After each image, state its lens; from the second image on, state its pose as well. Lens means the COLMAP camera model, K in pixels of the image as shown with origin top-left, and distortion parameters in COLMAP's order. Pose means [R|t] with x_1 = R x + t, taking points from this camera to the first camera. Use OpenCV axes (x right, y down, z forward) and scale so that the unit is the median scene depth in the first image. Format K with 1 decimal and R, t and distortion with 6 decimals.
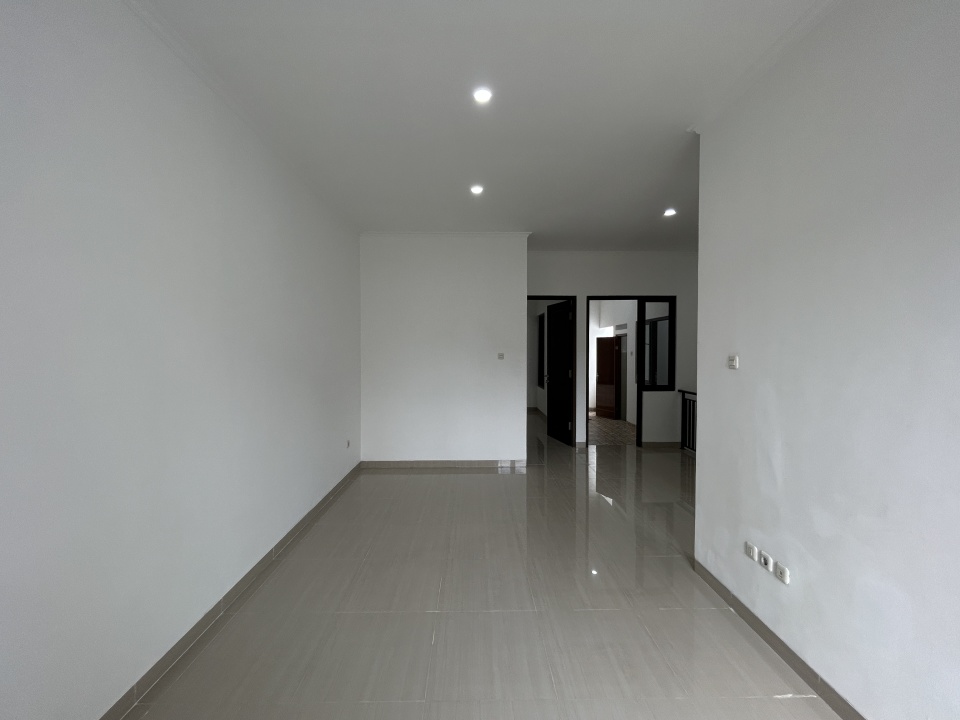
lens RADIAL K [[390.7, 0, 478.3], [0, 390.7, 358.2], [0, 0, 1]] dist [0.000389, 0.000672]
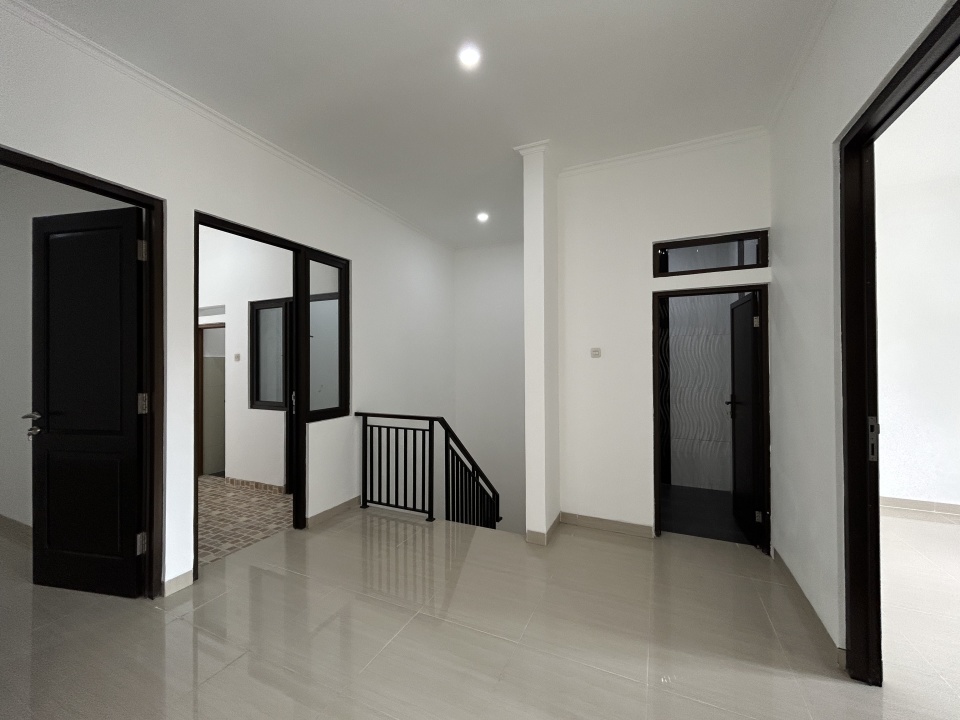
lens RADIAL K [[392.7, 0, 473.8], [0, 392.7, 359.2], [0, 0, 1]] dist [-0.001179, 0.000266]
pose [[0.444542, 0.005087, 0.895743, 0.038481], [0.024101, 0.999554, -0.017637, 0.012099], [-0.895434, 0.029428, 0.444221, 0.550555]]
